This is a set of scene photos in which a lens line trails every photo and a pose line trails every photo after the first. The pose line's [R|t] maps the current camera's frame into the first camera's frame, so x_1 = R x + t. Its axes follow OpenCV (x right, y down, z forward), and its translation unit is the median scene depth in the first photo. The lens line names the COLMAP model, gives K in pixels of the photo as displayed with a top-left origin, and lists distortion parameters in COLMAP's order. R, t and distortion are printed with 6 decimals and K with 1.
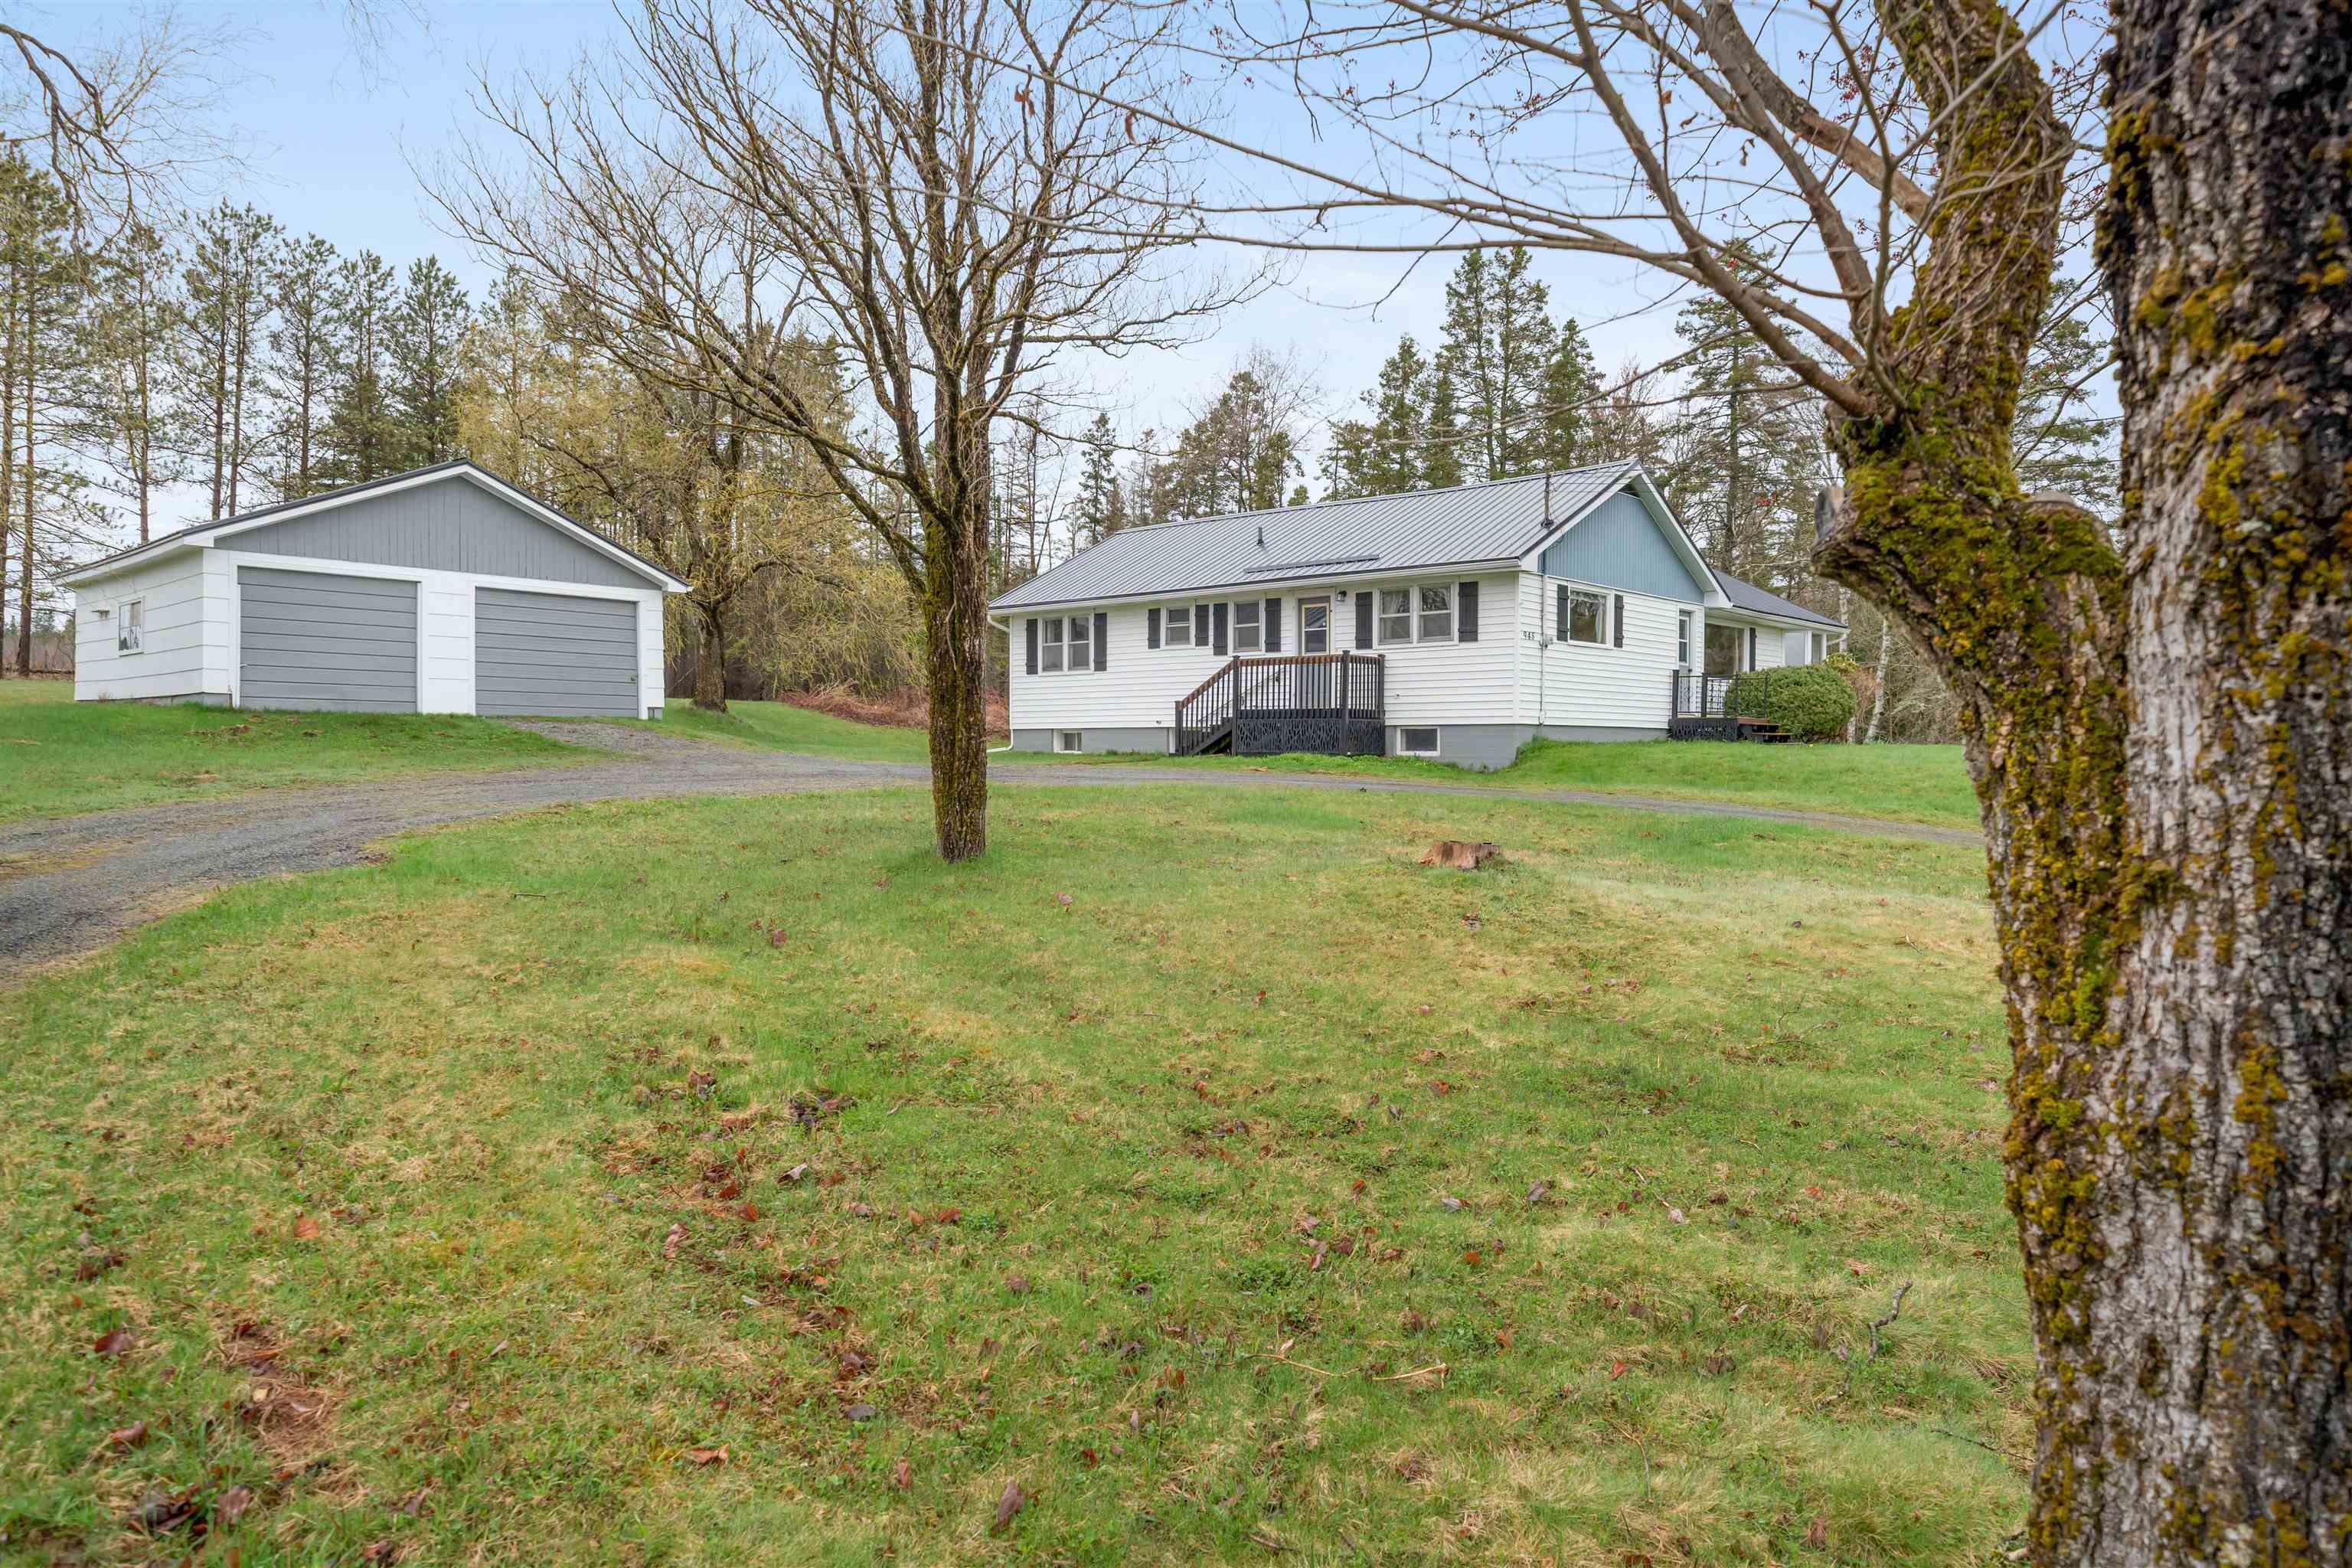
lens RADIAL K [[1399.7, 0, 1175.1], [0, 1399.7, 742.2], [0, 0, 1]] dist [-0.001689, -0.000187]
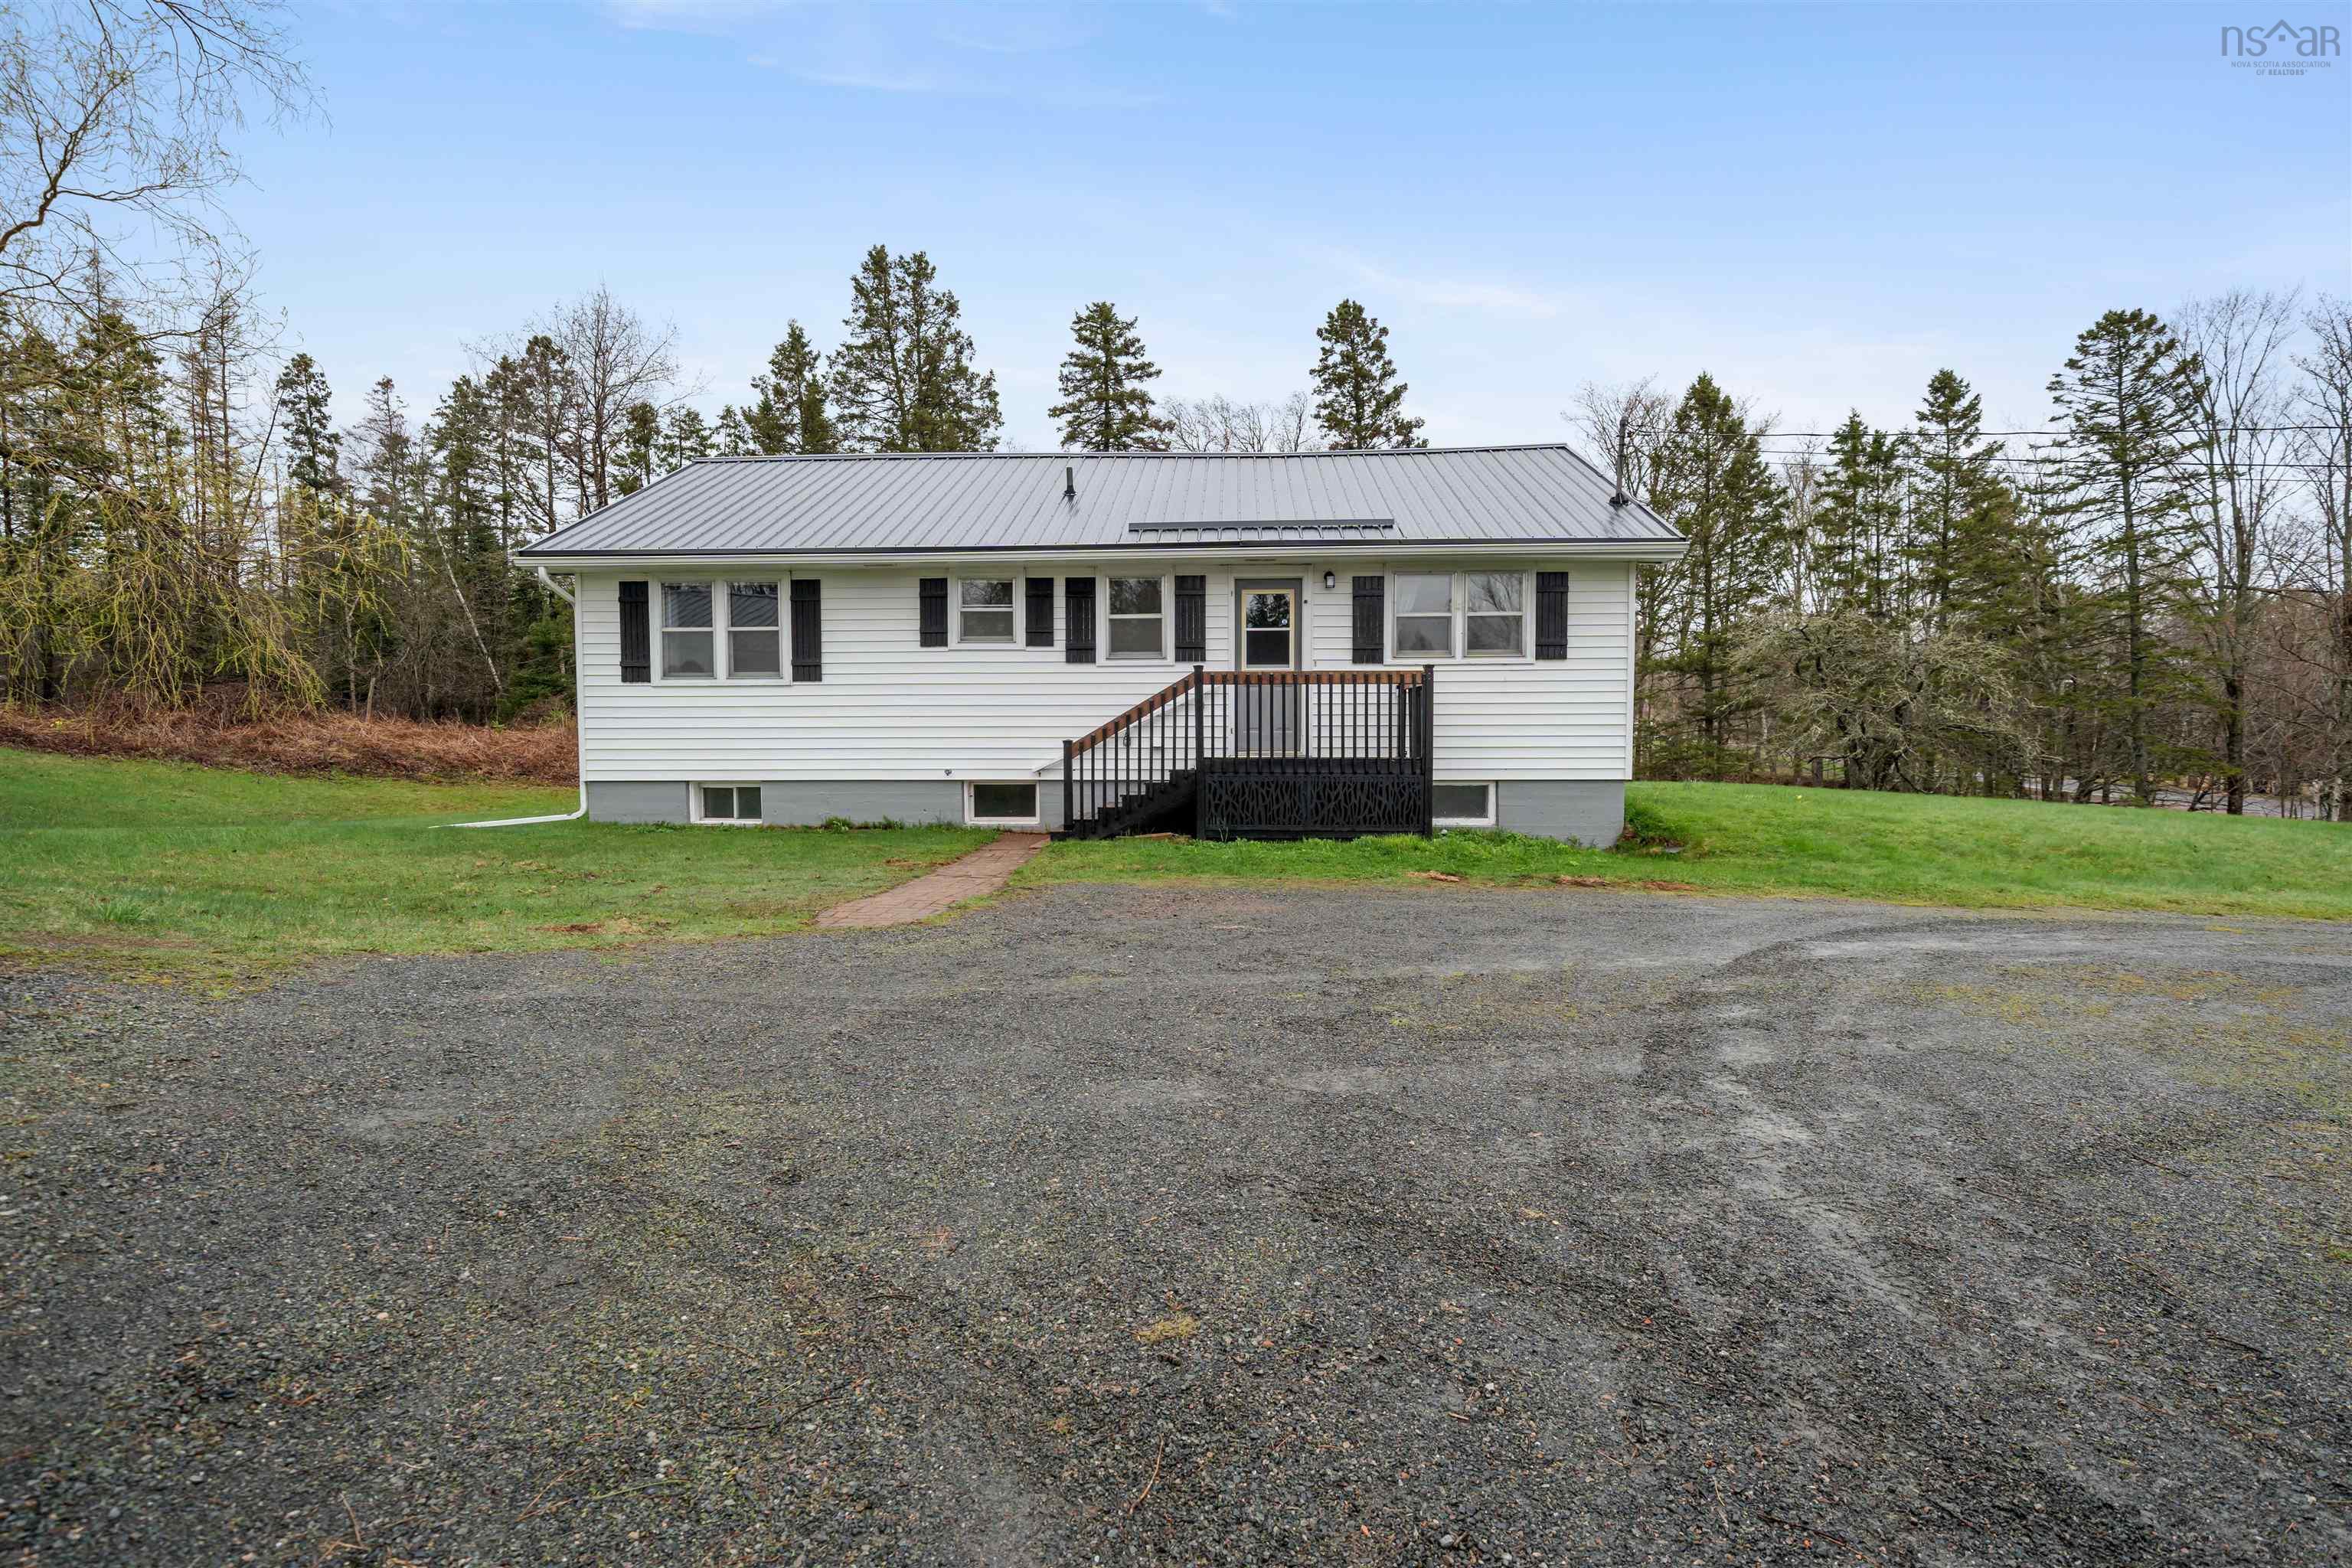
lens RADIAL K [[1117.7, 0, 1176.0], [0, 1117.7, 784.0], [0, 0, 1]] dist [-0.000851, -0.000193]
pose [[0.778581, -0.021932, 0.627160, -0.232972], [0.001588, 0.999455, 0.032980, -0.024460], [-0.627542, -0.024682, 0.778192, 0.571239]]
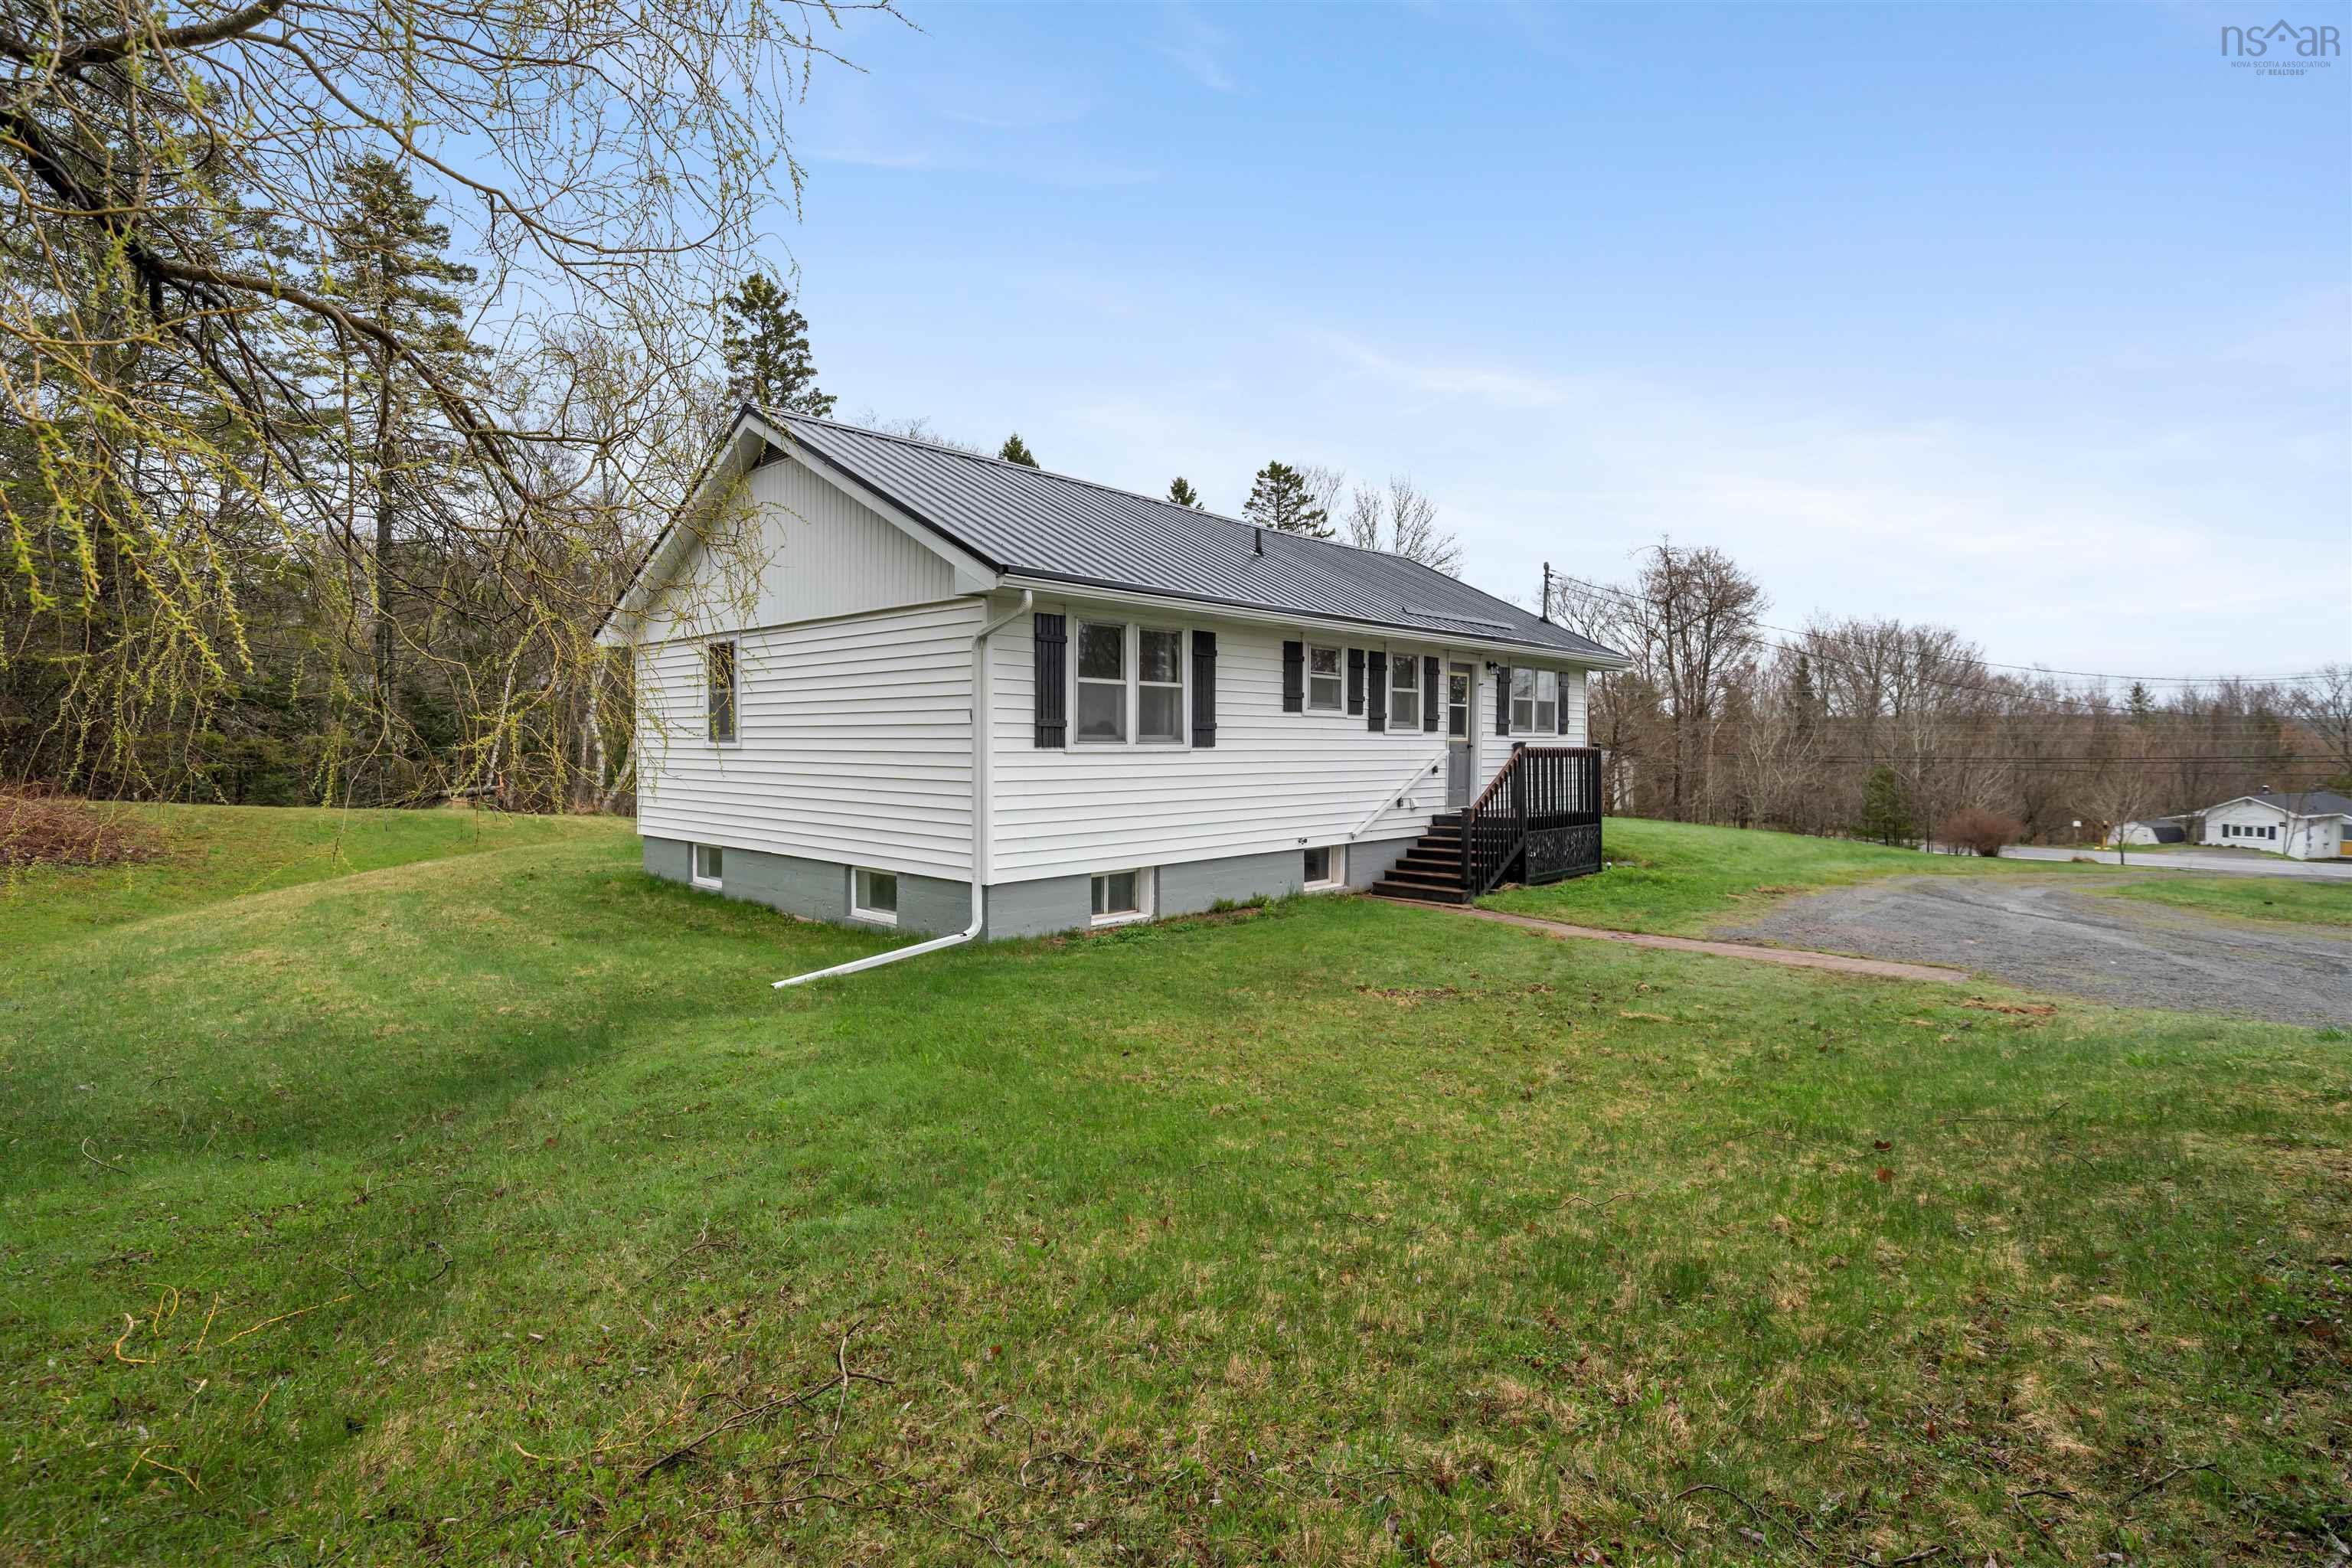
lens RADIAL K [[1117.7, 0, 1176.0], [0, 1117.7, 784.0], [0, 0, 1]] dist [-0.000851, -0.000193]
pose [[0.015596, -0.037463, 0.999176, -0.472242], [-0.004707, 0.999284, 0.037541, -0.054624], [-0.999867, -0.005288, 0.015408, 1.045201]]
